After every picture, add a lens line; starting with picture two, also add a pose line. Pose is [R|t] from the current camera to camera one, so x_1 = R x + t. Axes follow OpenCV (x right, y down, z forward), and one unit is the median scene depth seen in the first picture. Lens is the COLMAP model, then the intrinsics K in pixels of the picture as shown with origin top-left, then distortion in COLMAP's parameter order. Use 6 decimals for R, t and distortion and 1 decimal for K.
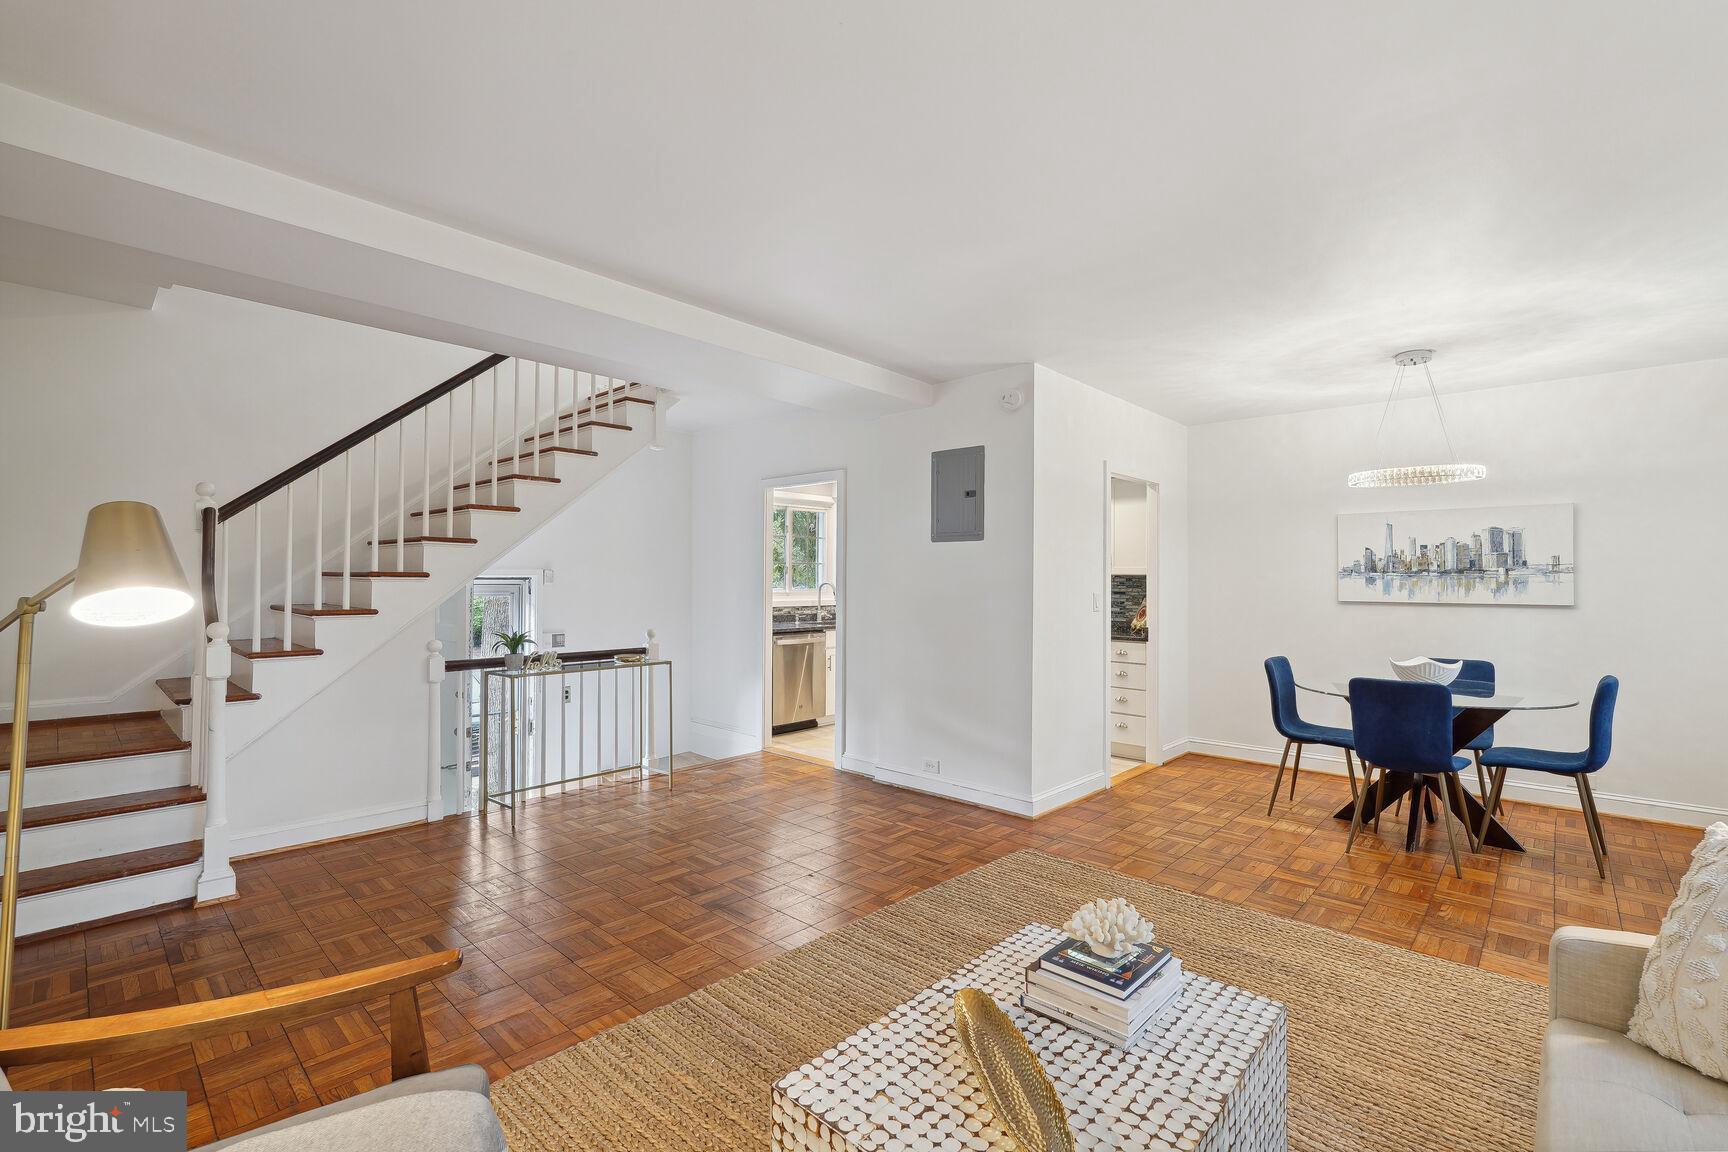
lens RADIAL K [[772.2, 0, 888.8], [0, 772.2, 582.4], [0, 0, 1]] dist [0.028836, 0.000034]
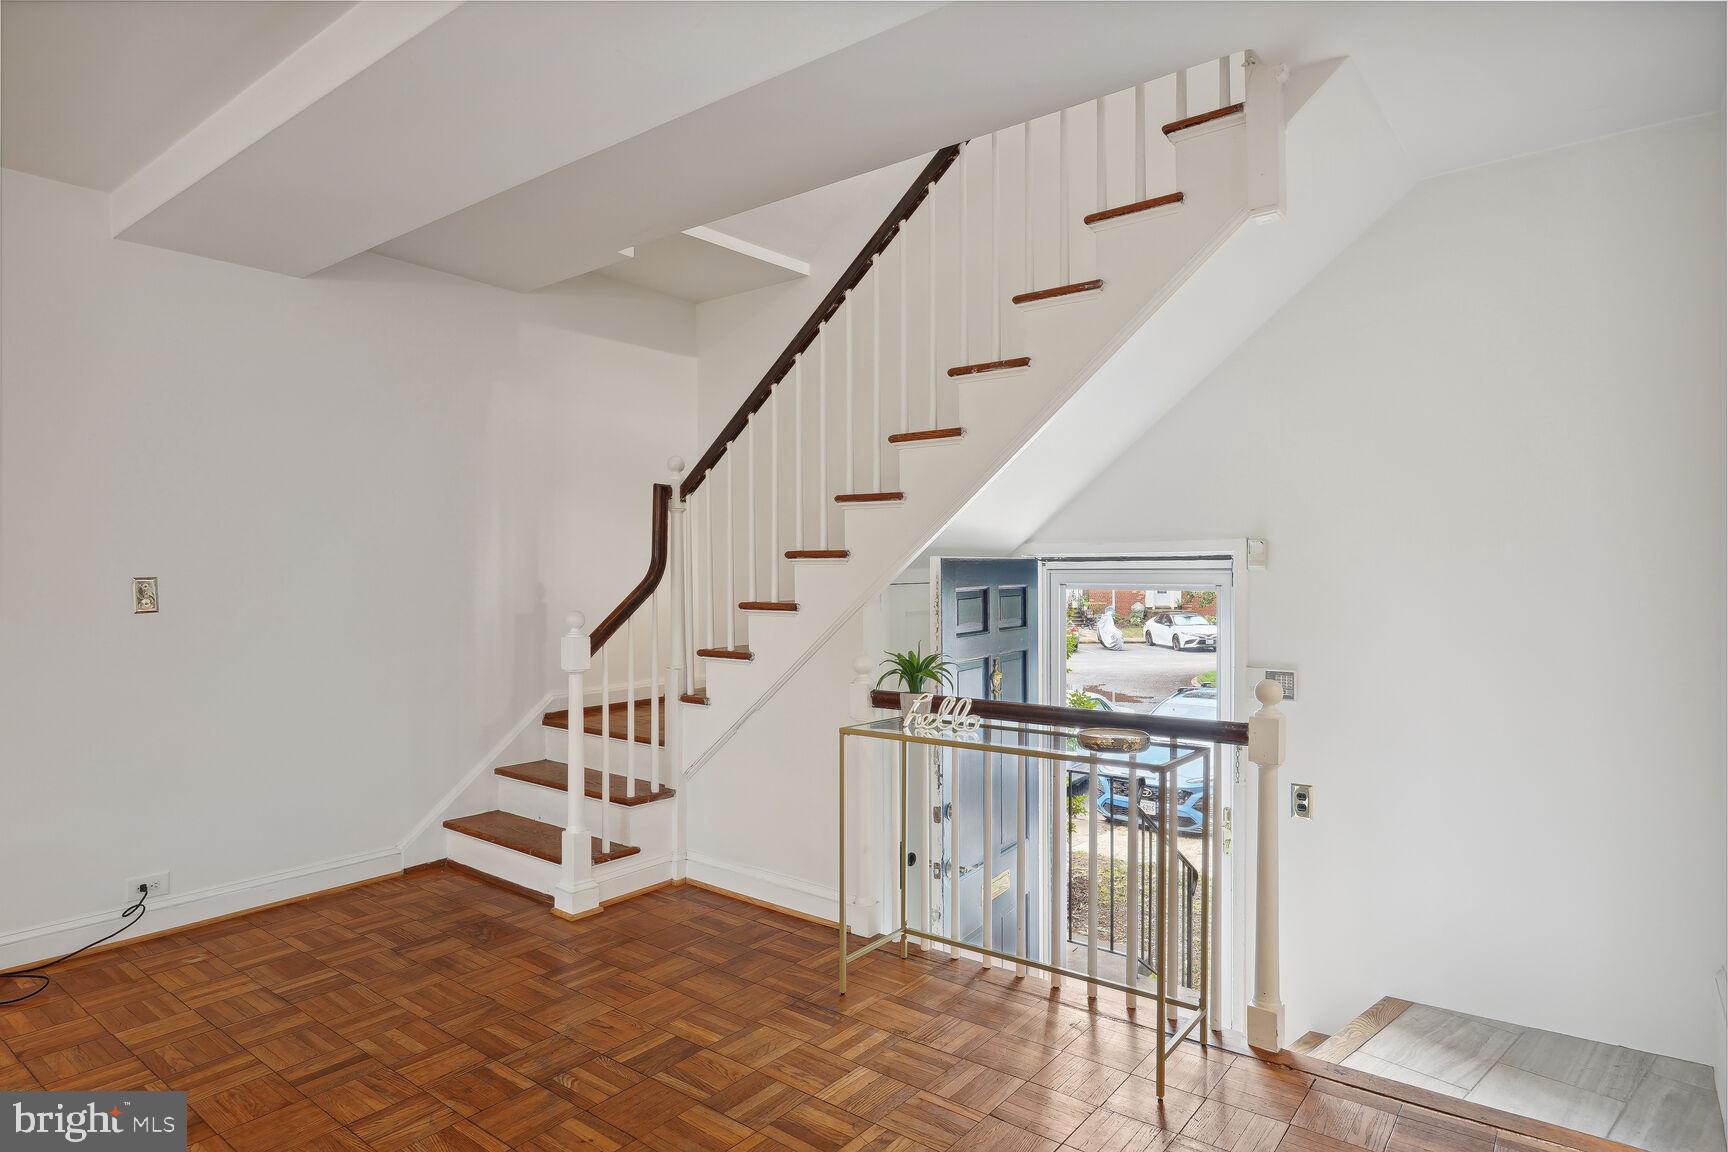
lens RADIAL K [[972.5, 0, 896.2], [0, 972.5, 620.7], [0, 0, 1]] dist [-0.001201, -0.000093]
pose [[0.061692, 0.038813, -0.997340, 0.234364], [0.002726, 0.999233, 0.039055, 0.016141], [0.998092, -0.005128, 0.061539, 1.086876]]
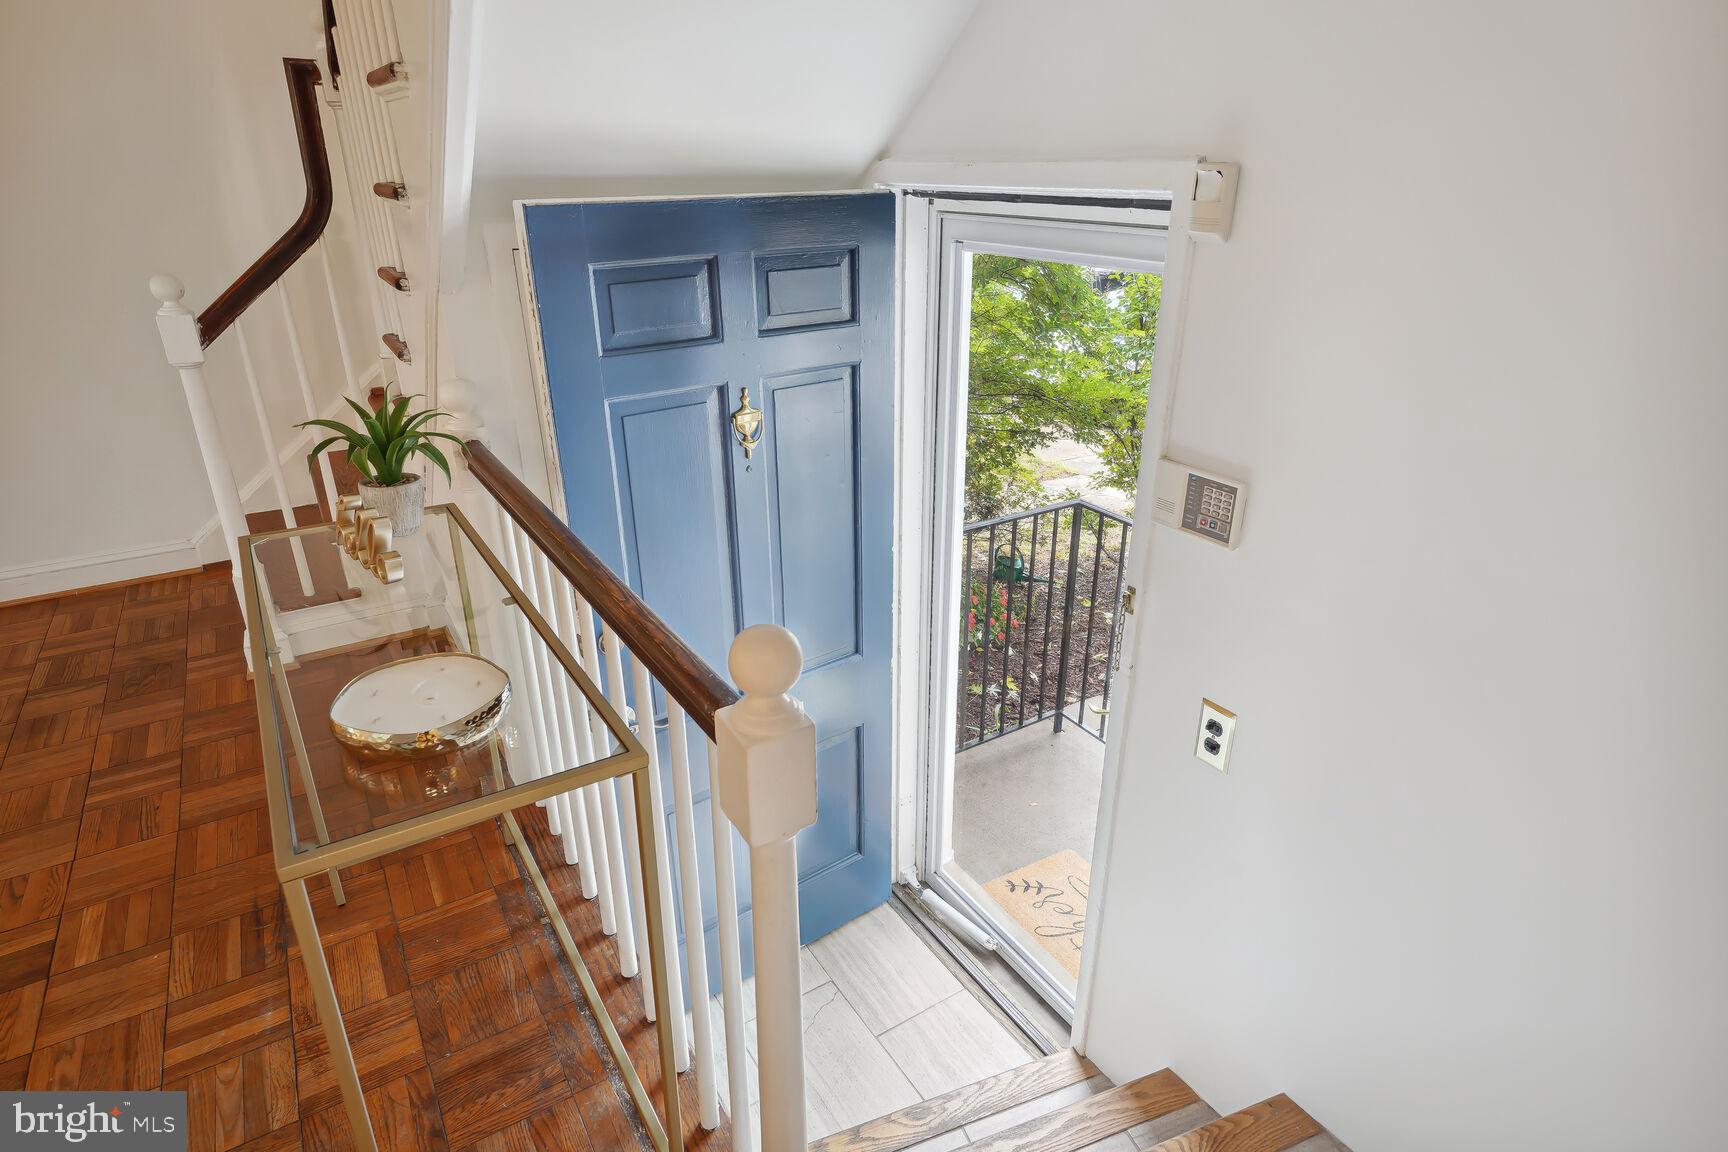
lens RADIAL K [[942.6, 0, 858.8], [0, 942.6, 575.2], [0, 0, 1]] dist [-0.002748, 0.000487]
pose [[-0.319267, 0.378373, -0.868851, -0.240946], [0.006505, 0.917687, 0.397250, -0.024163], [0.947643, 0.121177, -0.295449, 1.489062]]
